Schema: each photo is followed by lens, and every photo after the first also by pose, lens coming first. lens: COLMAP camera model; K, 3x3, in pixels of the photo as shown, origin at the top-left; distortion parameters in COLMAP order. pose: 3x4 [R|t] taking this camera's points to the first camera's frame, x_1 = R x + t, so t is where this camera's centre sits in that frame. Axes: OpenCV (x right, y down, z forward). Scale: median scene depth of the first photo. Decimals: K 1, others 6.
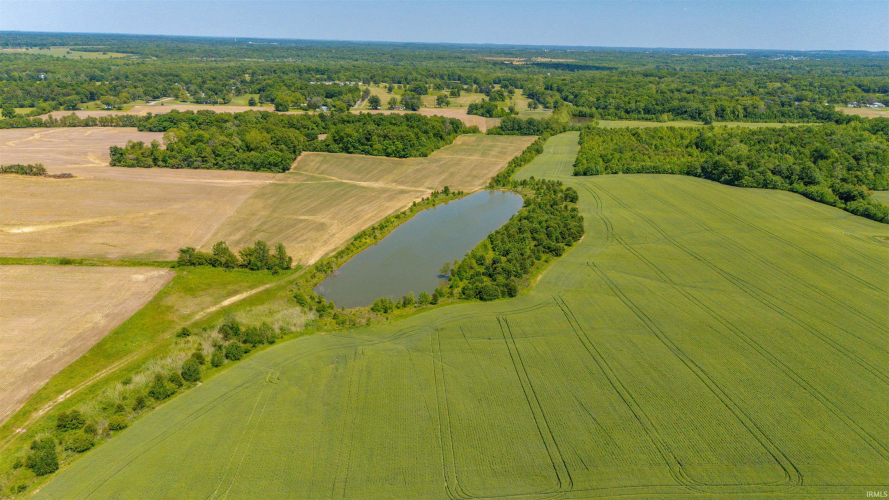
lens RADIAL K [[651.5, 0, 447.6], [0, 651.5, 253.0], [0, 0, 1]] dist [0.083759, -0.089953]
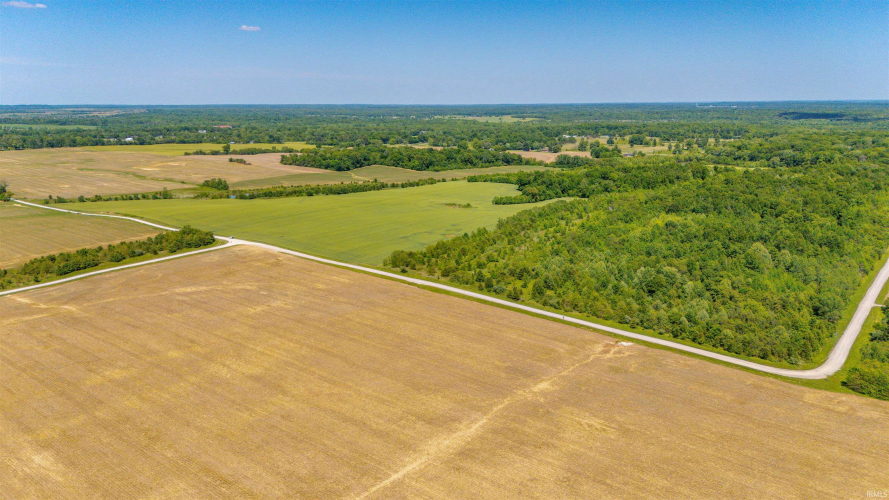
lens RADIAL K [[651.5, 0, 447.6], [0, 651.5, 253.0], [0, 0, 1]] dist [0.083759, -0.089953]
pose [[0.757966, 0.120168, -0.641130, 1.090771], [-0.178643, 0.983548, -0.026850, 0.094290], [0.627355, 0.134884, 0.766963, -0.208285]]
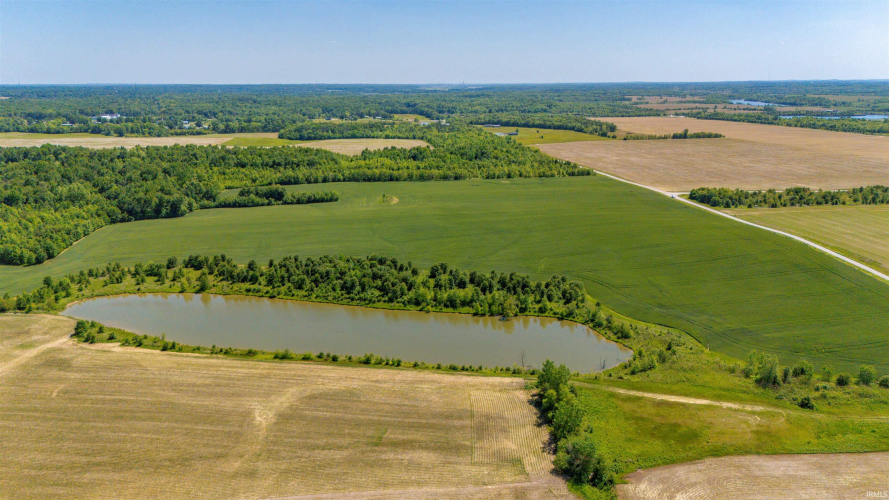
lens RADIAL K [[651.5, 0, 447.6], [0, 651.5, 253.0], [0, 0, 1]] dist [0.083759, -0.089953]
pose [[-0.103167, -0.274604, 0.956007, -0.447024], [0.308151, 0.905024, 0.293213, -0.179465], [-0.945727, 0.324845, -0.008749, 0.552173]]
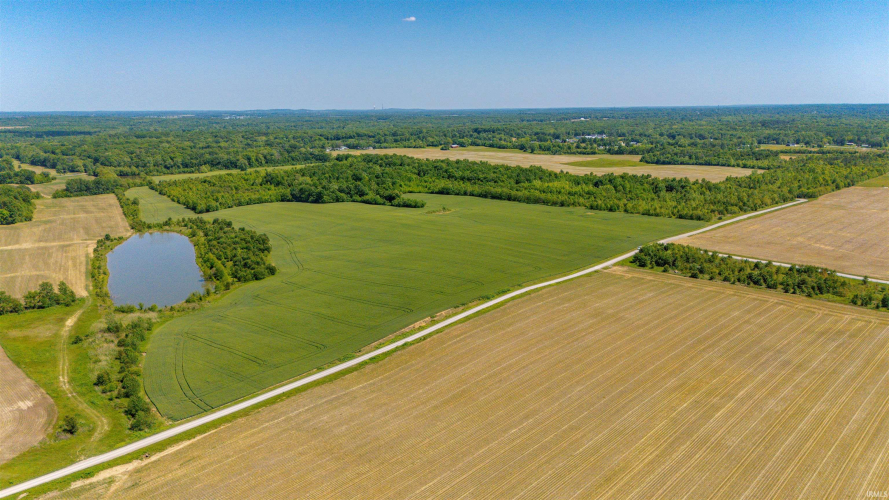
lens RADIAL K [[654.3, 0, 447.8], [0, 654.3, 248.4], [0, 0, 1]] dist [0.082008, -0.087893]
pose [[0.711728, -0.177783, 0.679586, -0.290992], [0.240957, 0.970535, 0.001543, 0.047736], [-0.659836, 0.162653, 0.733595, -0.170513]]
